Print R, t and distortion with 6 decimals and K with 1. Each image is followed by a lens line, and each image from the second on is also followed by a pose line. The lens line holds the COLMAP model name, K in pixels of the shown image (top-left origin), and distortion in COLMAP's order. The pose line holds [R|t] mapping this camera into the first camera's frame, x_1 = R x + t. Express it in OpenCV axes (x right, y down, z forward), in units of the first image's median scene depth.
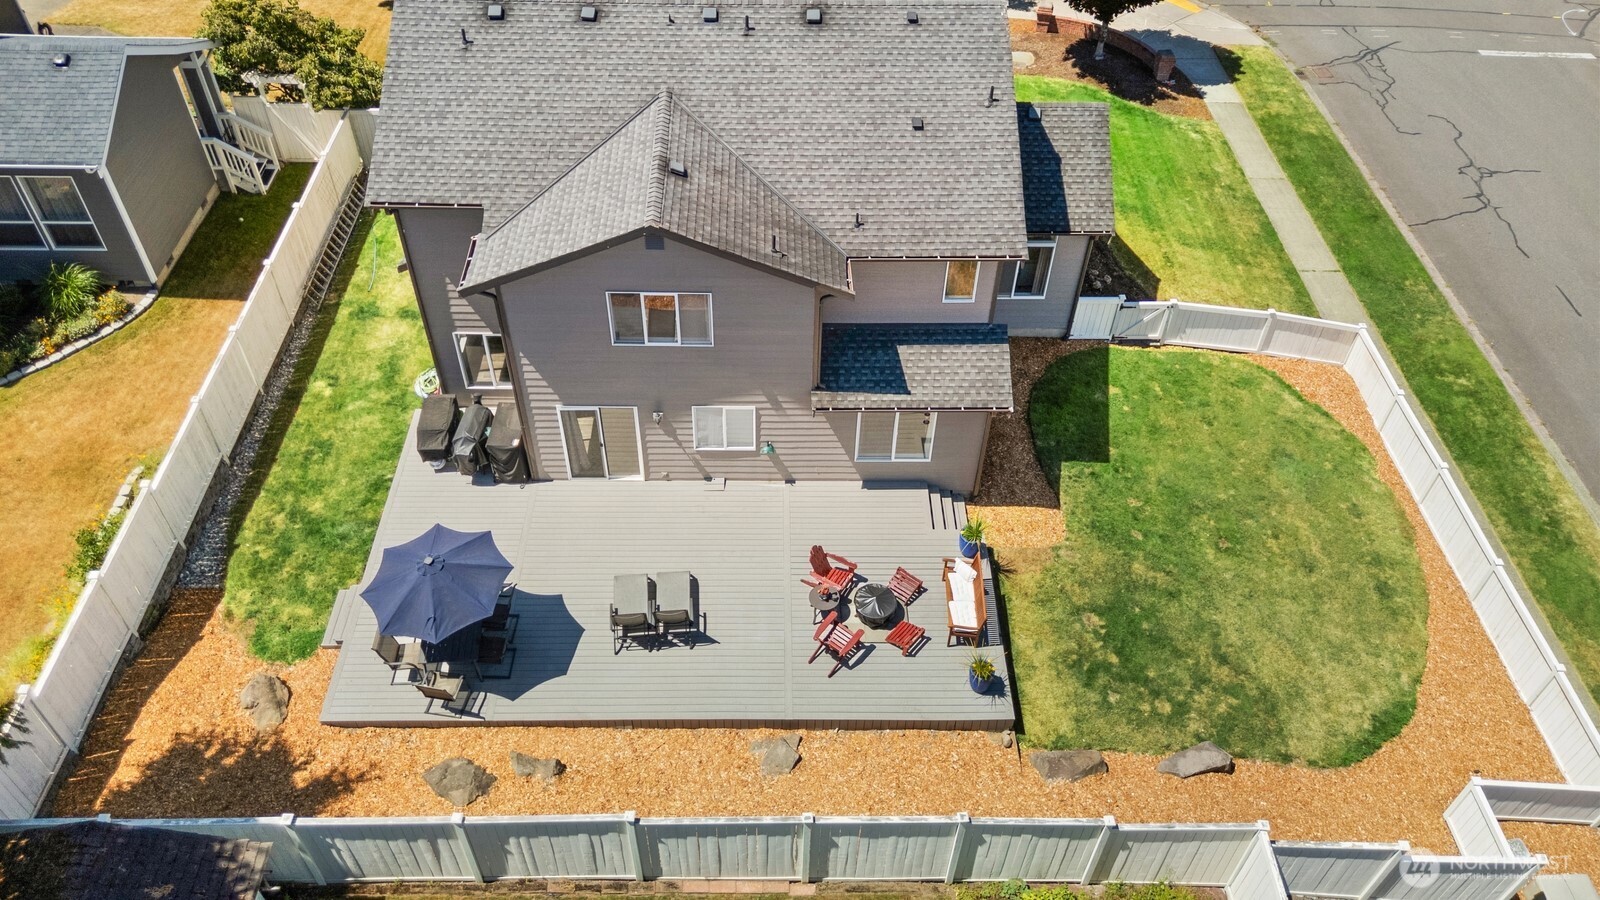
lens RADIAL K [[1158.8, 0, 803.0], [0, 1158.8, 442.8], [0, 0, 1]] dist [0.015348, 0.001491]
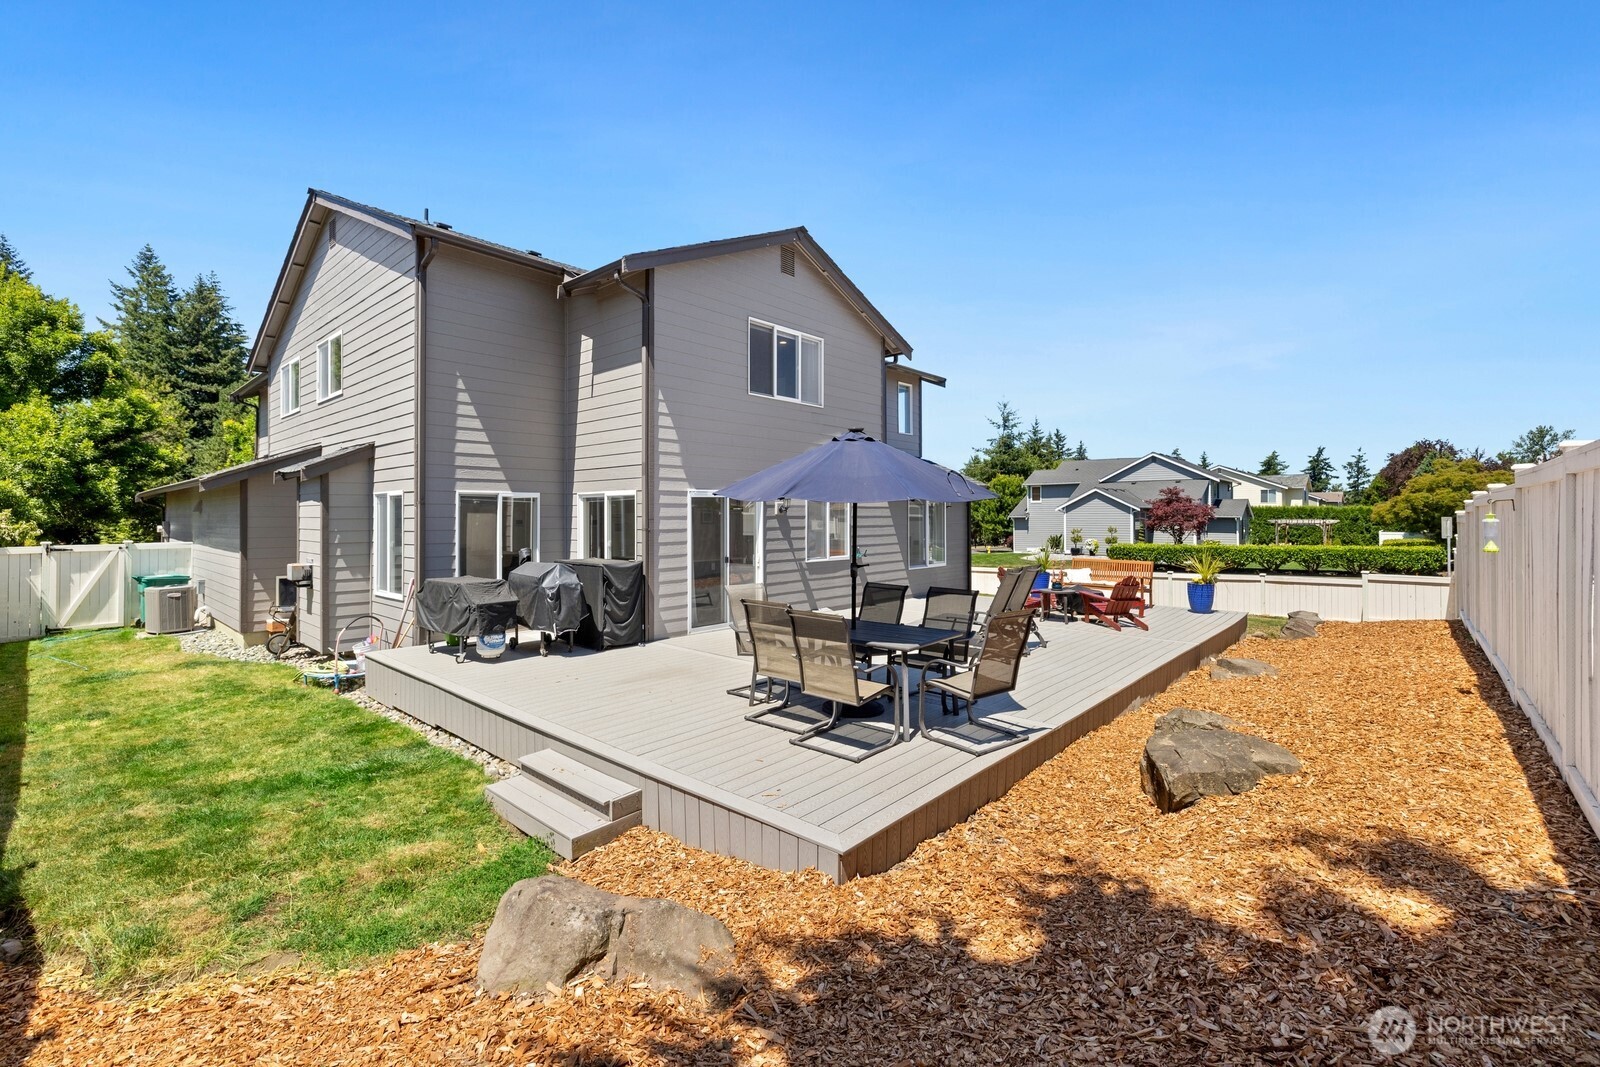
lens RADIAL K [[687.9, 0, 793.7], [0, 687.9, 524.8], [0, 0, 1]] dist [-0.000092, 0.001595]
pose [[0.673414, -0.028564, 0.738713, -0.488140], [0.530751, 0.714262, -0.456216, 0.221248], [-0.514604, 0.699295, 0.496155, 0.745828]]
